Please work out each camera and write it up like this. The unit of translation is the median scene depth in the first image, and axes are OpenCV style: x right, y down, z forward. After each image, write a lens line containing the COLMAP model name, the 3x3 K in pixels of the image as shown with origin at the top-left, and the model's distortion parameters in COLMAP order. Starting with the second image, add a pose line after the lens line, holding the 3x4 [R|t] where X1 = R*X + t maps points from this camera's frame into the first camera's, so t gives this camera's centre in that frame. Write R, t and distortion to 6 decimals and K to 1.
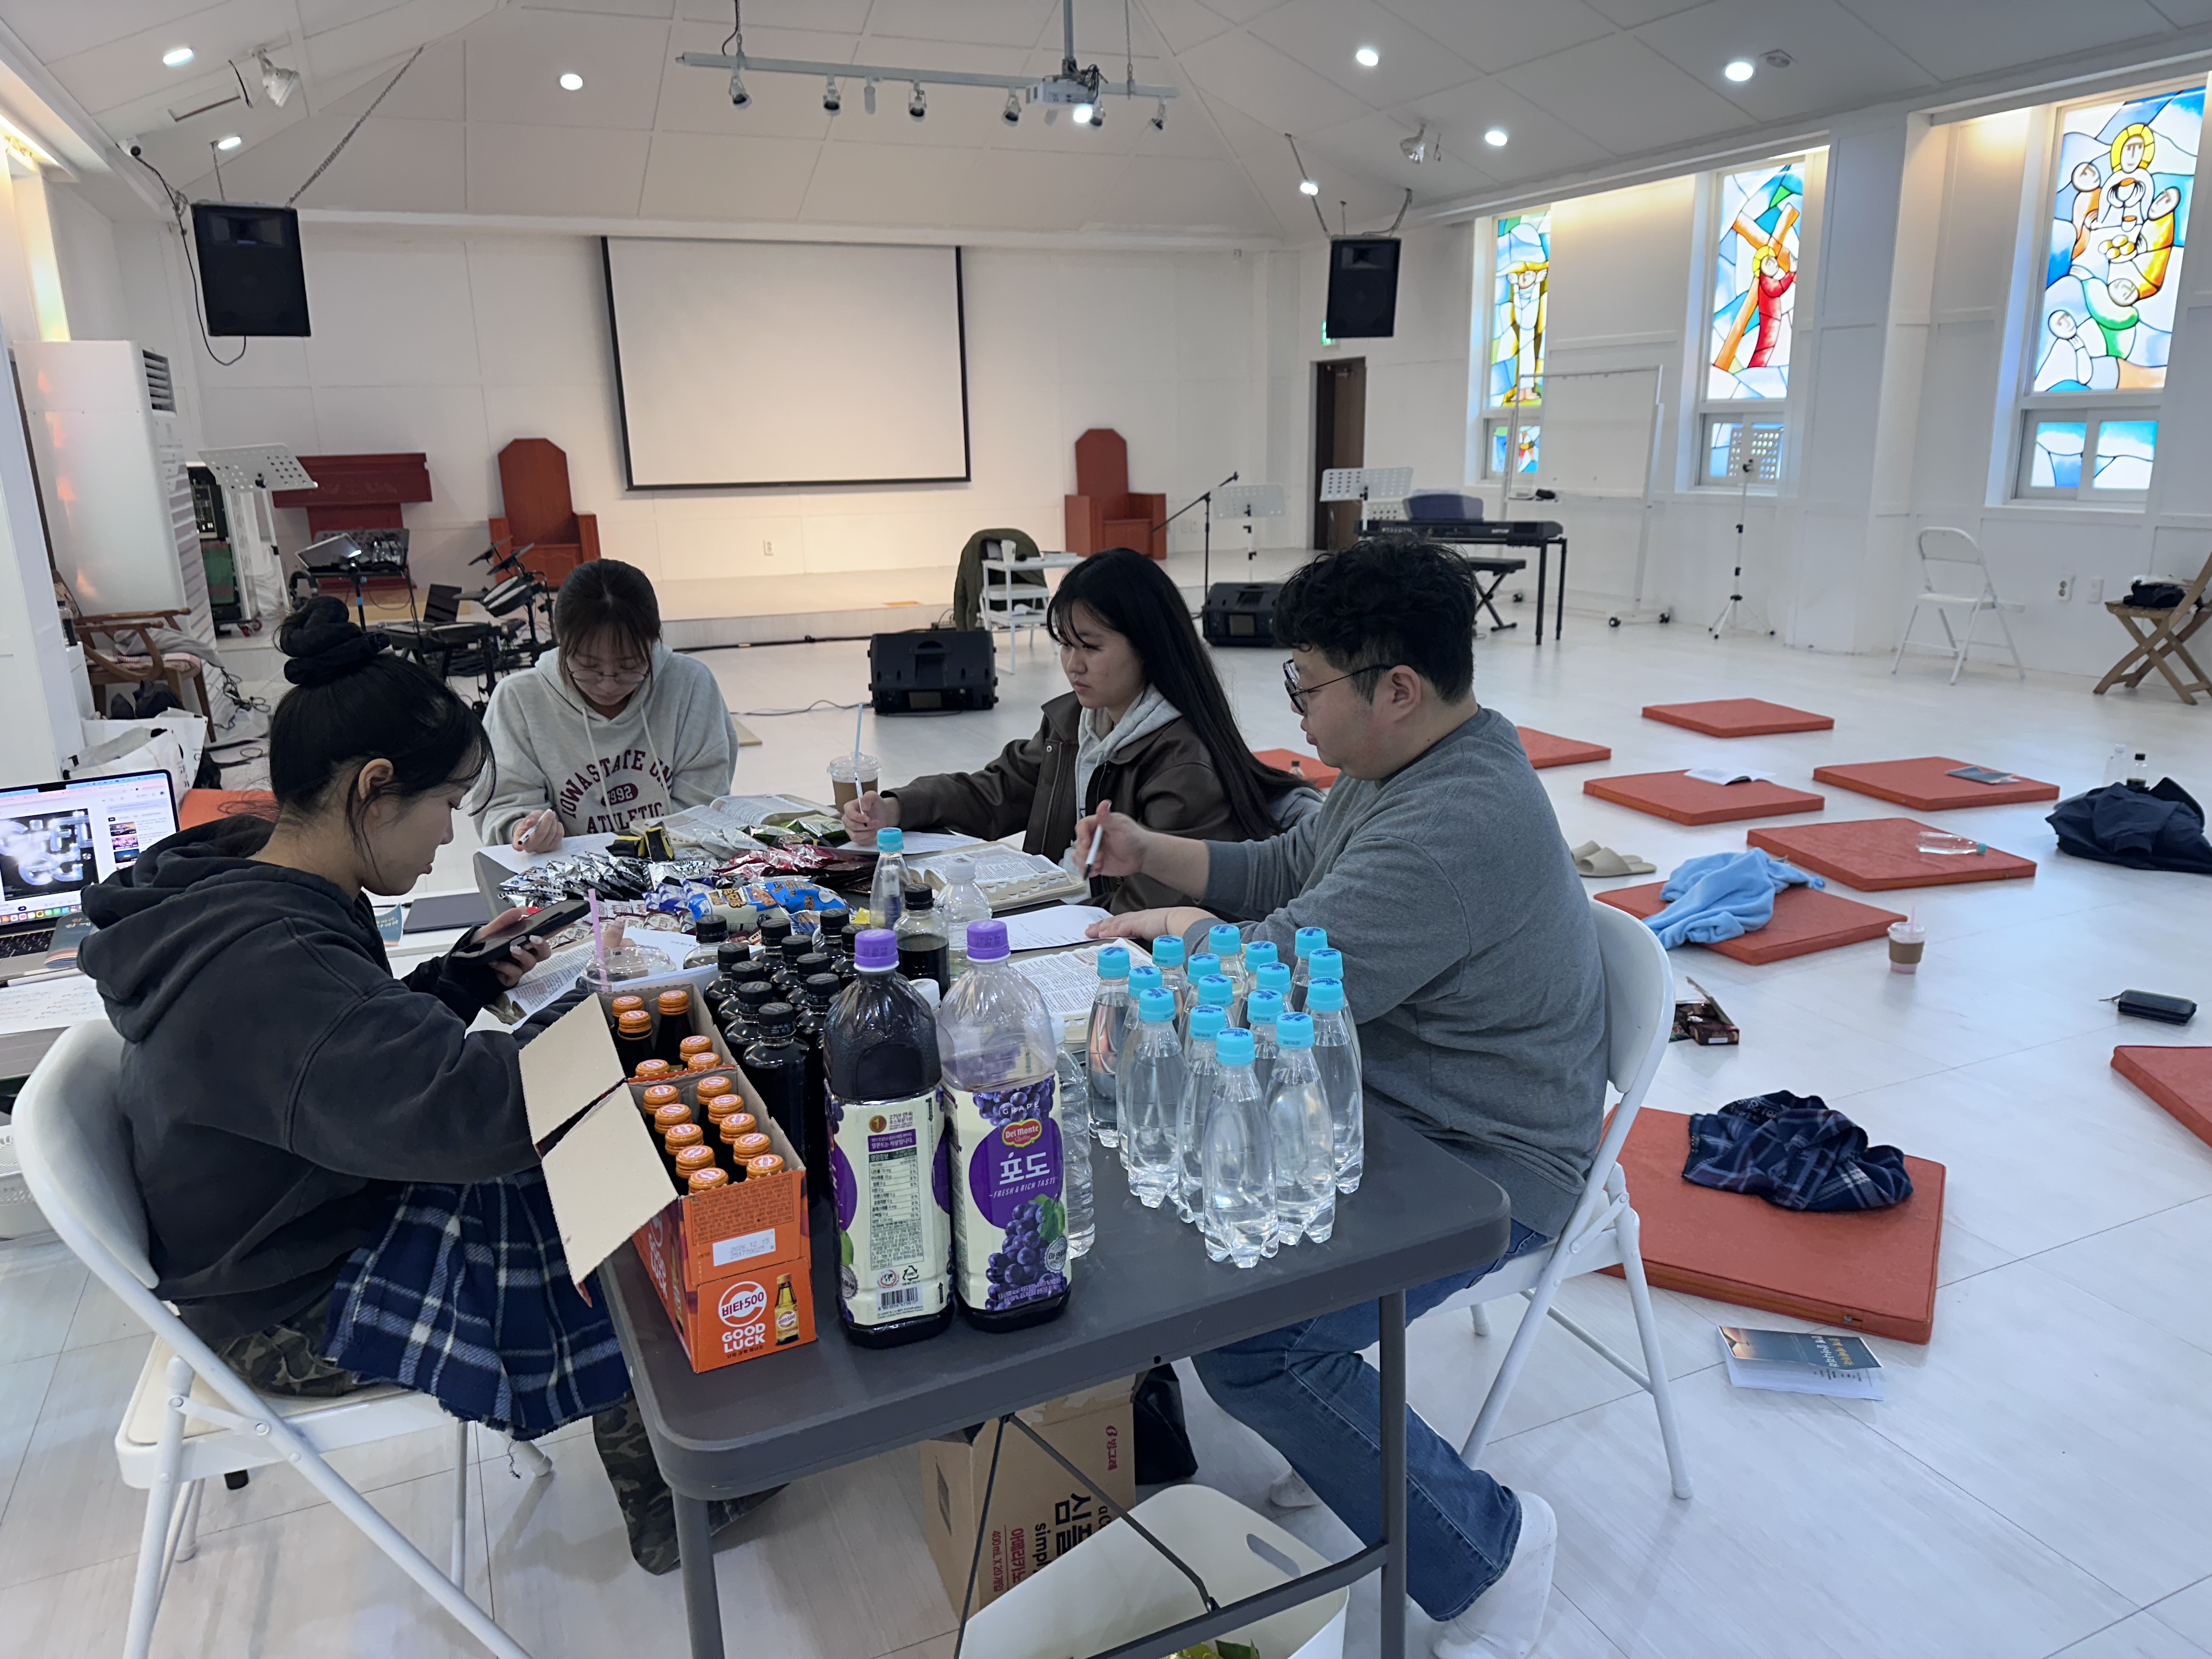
lens RADIAL K [[1543.0, 0, 1105.8], [0, 1543.0, 837.0], [0, 0, 1]] dist [0.021466, -0.028803]
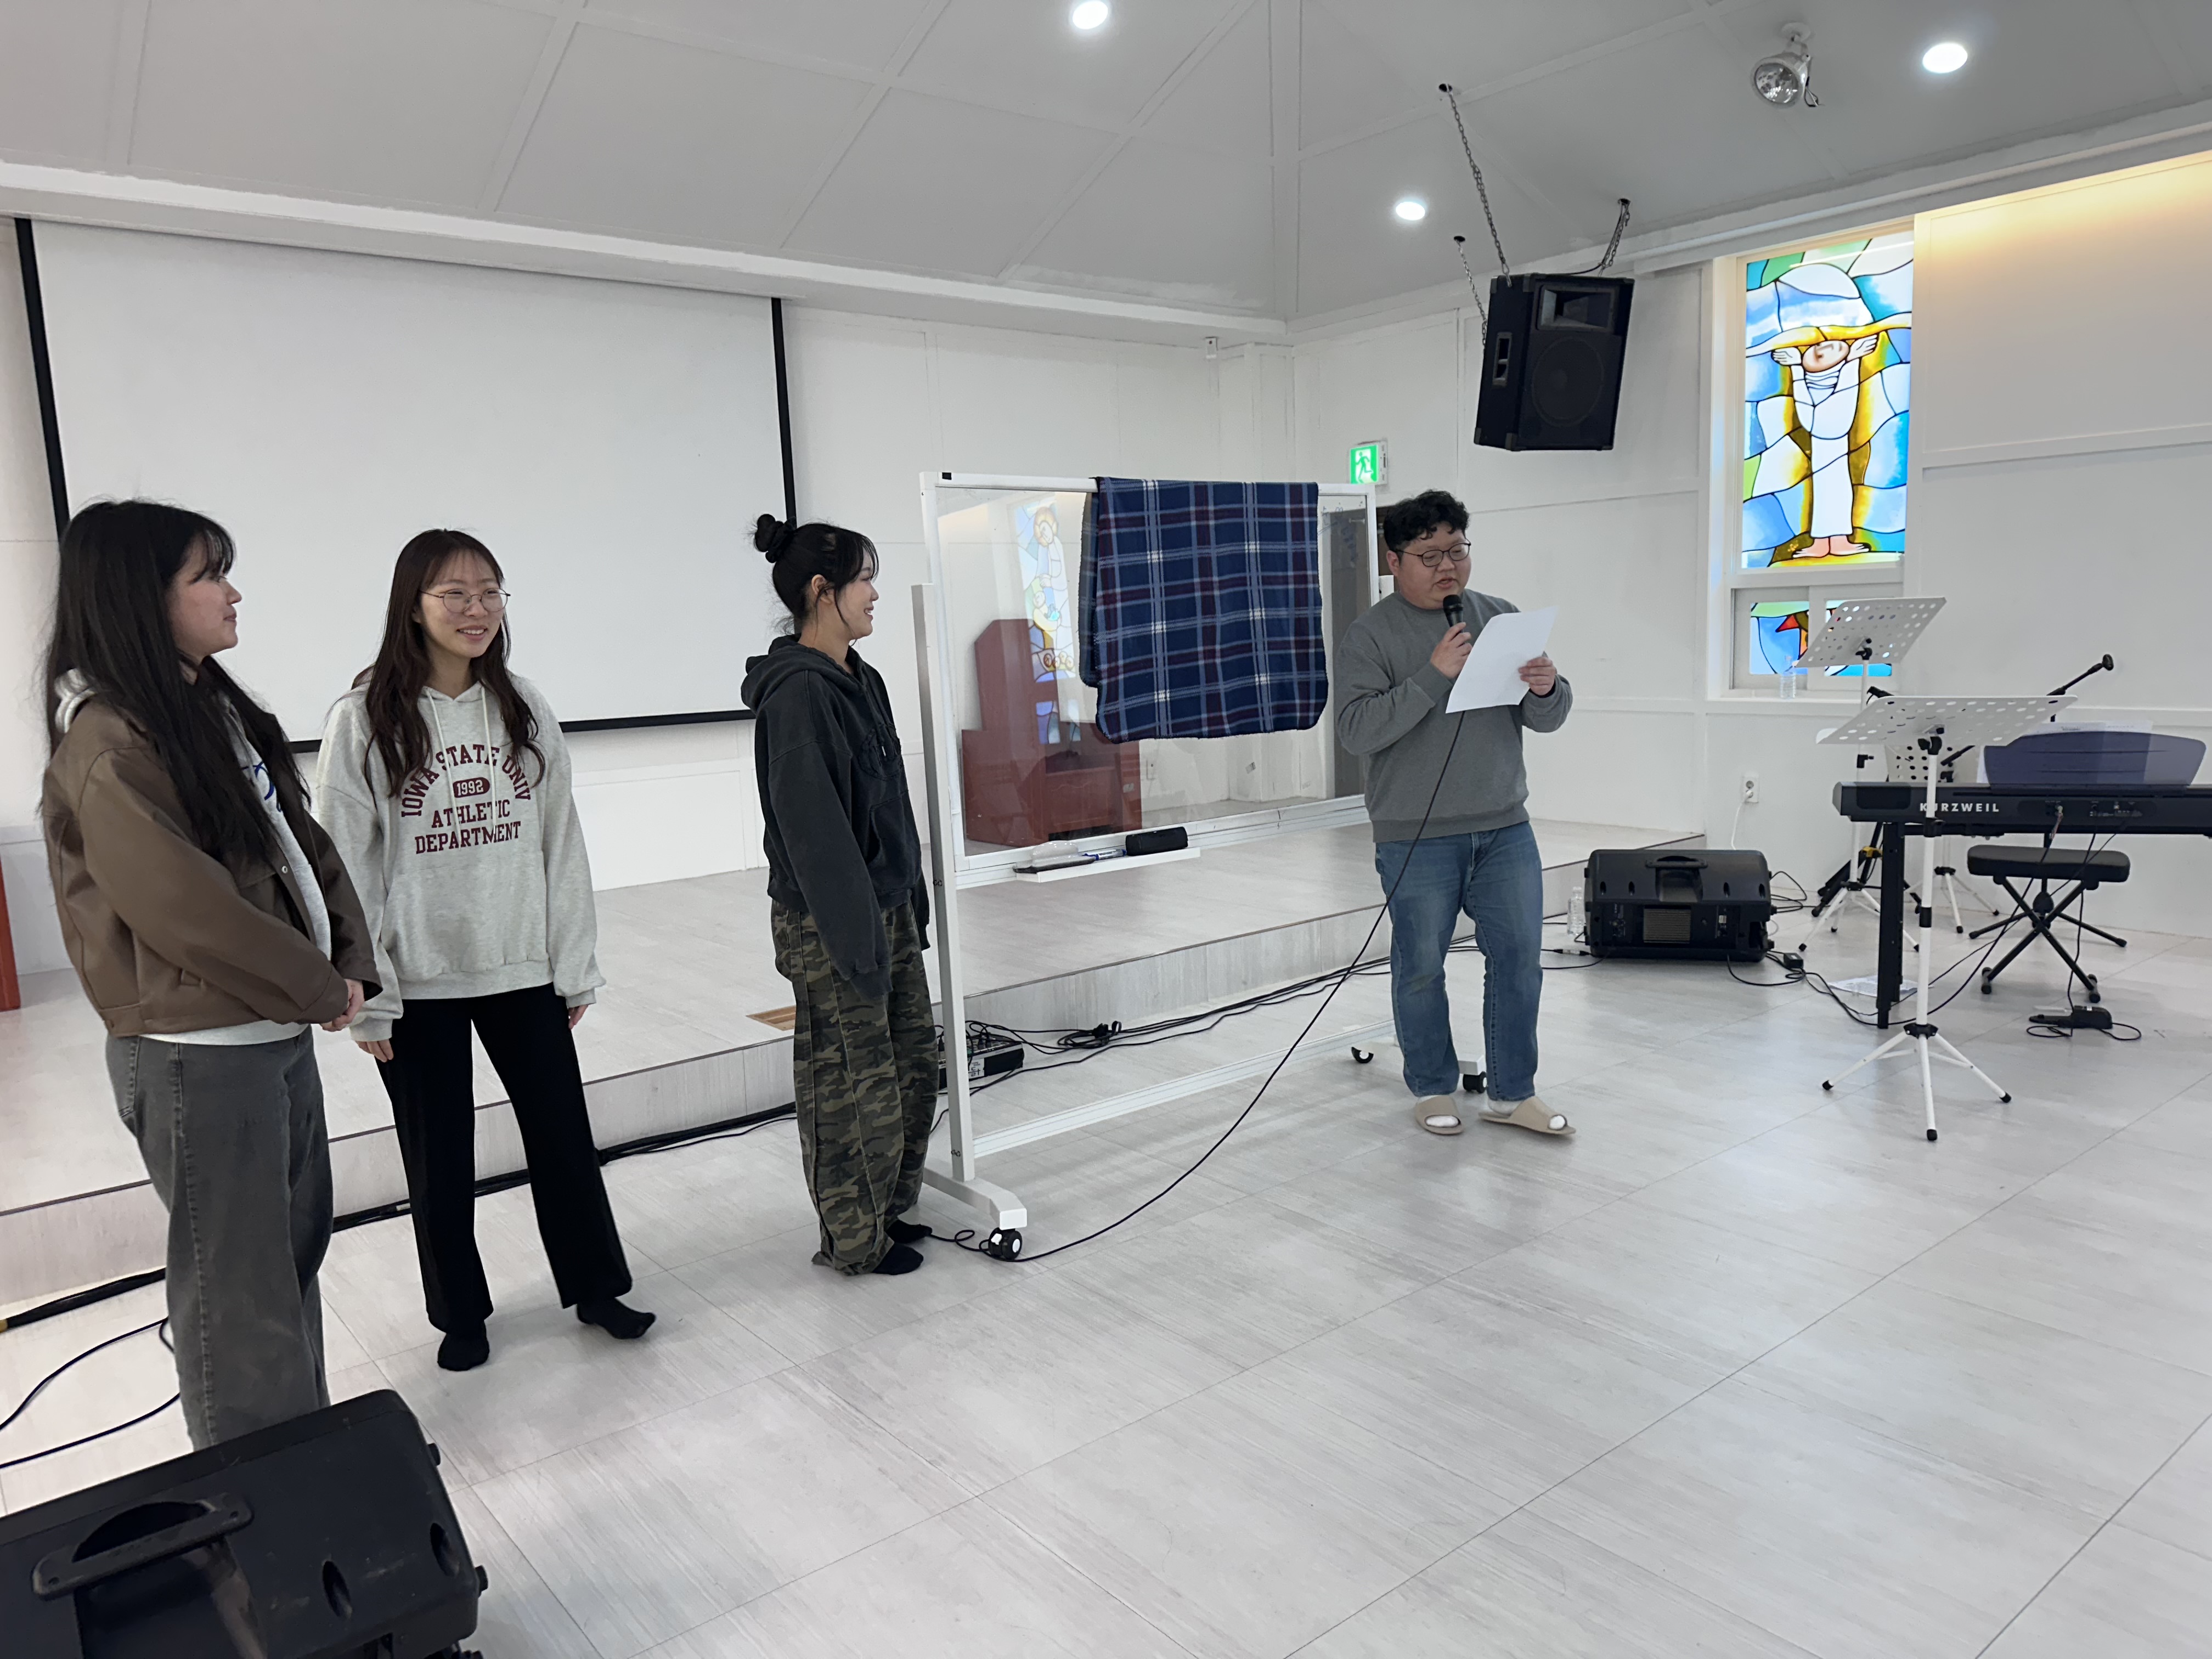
lens RADIAL K [[1543.0, 0, 1083.2], [0, 1543.0, 836.5], [0, 0, 1]] dist [0.021466, -0.028803]
pose [[0.967315, -0.051392, 0.248315, -0.153171], [0.083070, 0.989435, -0.118822, -0.137404], [-0.239585, 0.135565, 0.961364, 0.539648]]
